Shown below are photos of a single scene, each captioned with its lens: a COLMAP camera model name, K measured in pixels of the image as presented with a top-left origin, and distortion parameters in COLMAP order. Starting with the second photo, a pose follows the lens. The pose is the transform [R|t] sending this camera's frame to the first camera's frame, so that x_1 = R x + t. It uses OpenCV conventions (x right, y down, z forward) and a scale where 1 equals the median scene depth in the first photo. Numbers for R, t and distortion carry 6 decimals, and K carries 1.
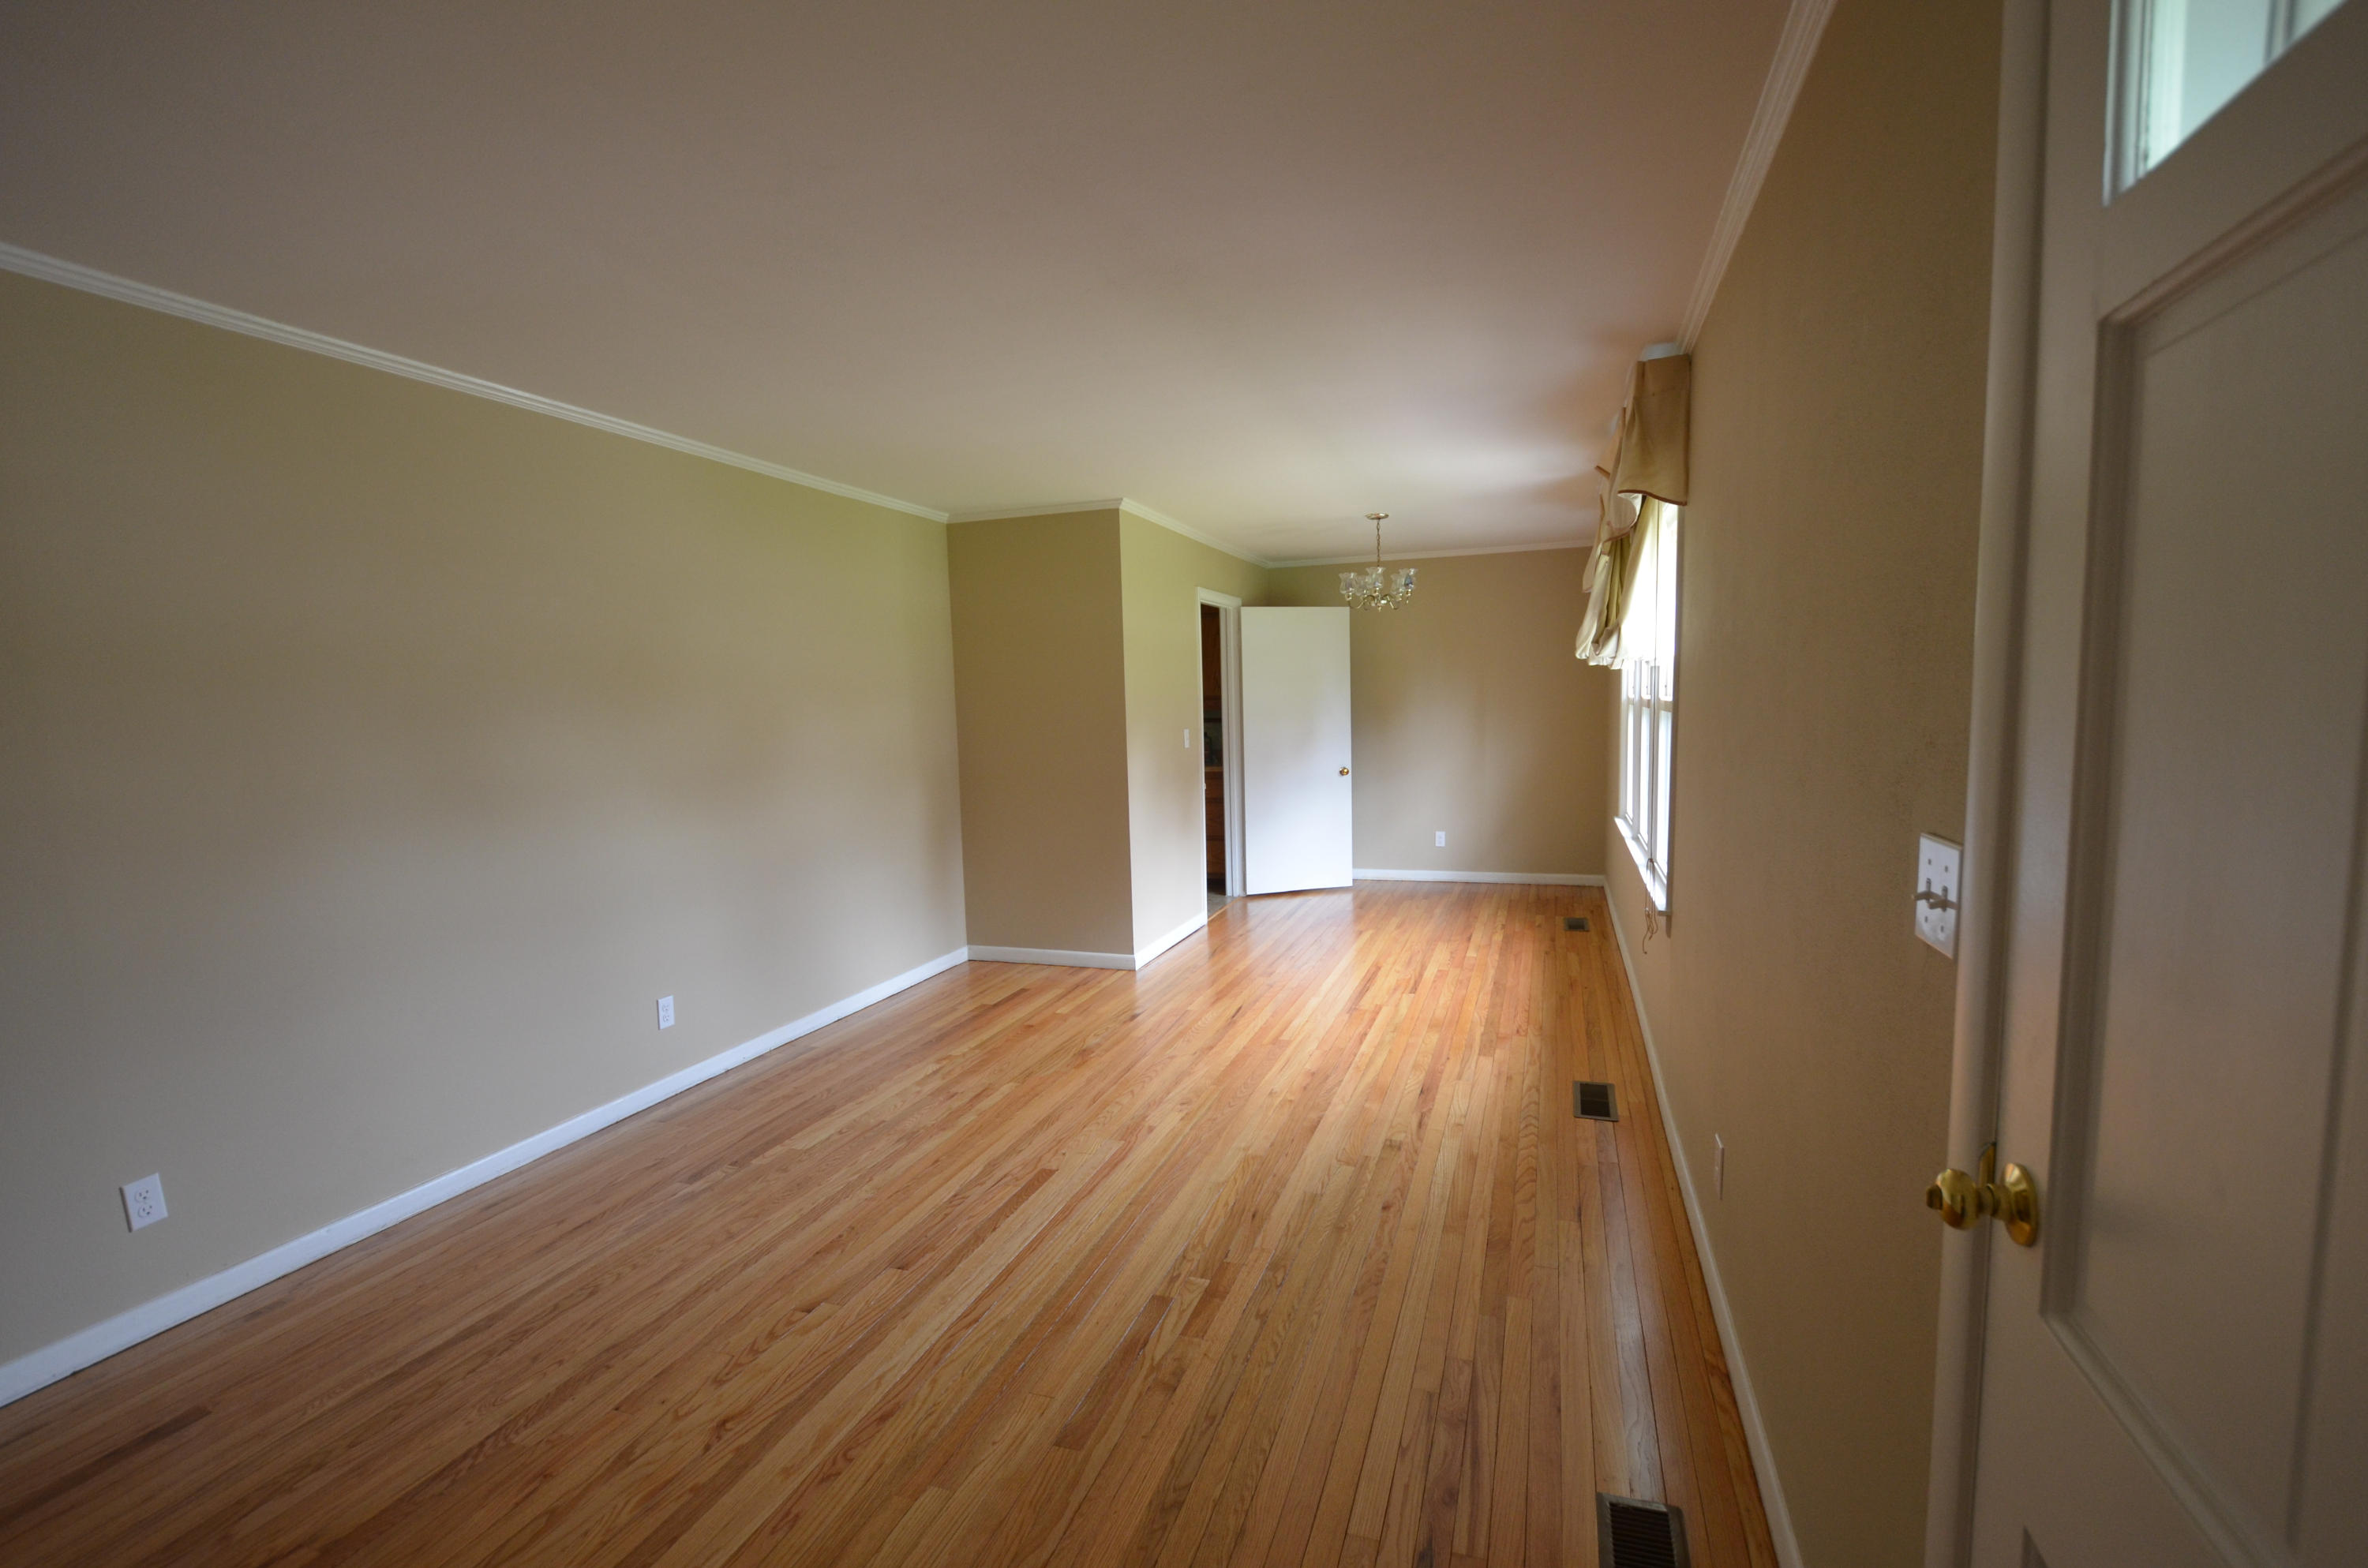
lens RADIAL K [[1030.4, 0, 1198.5], [0, 1030.4, 811.0], [0, 0, 1]] dist [0.015379, -0.015313]
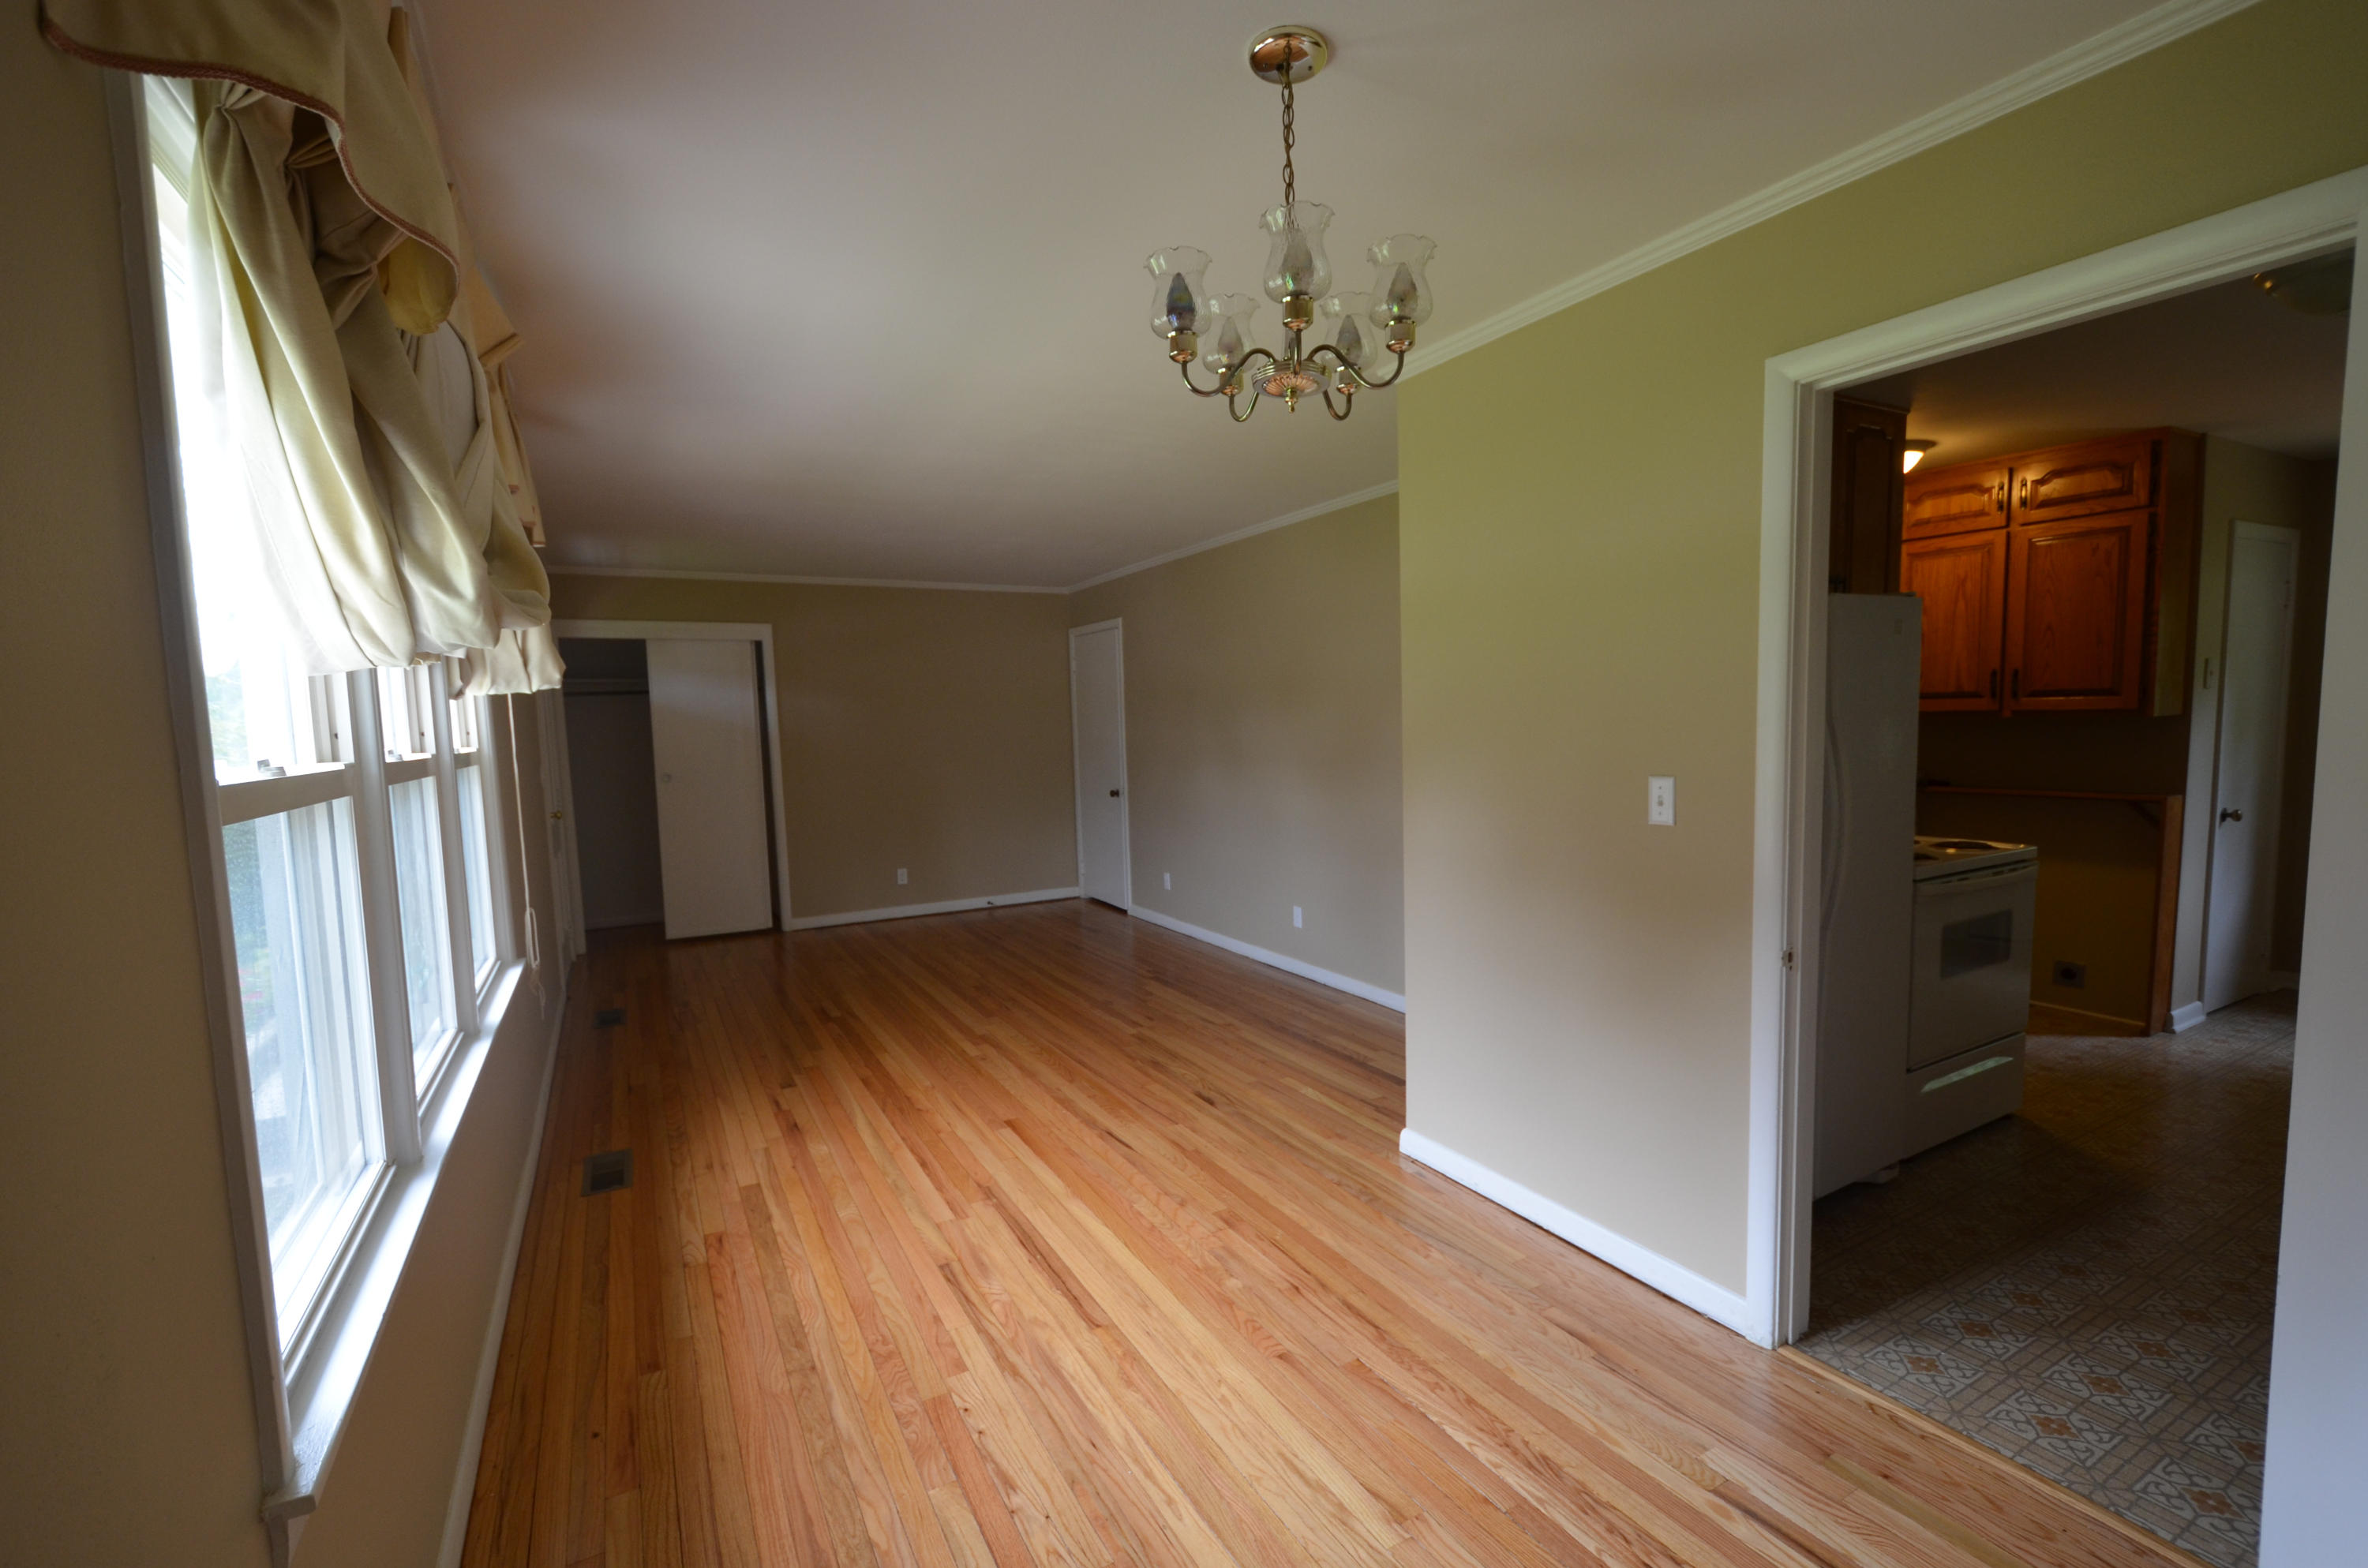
lens RADIAL K [[1030.4, 0, 1198.5], [0, 1030.4, 811.0], [0, 0, 1]] dist [0.015379, -0.015313]
pose [[-0.665896, 0.112604, -0.737498, 0.659953], [-0.036786, 0.982386, 0.183209, -0.222044], [0.745137, 0.149128, -0.650025, 1.896856]]
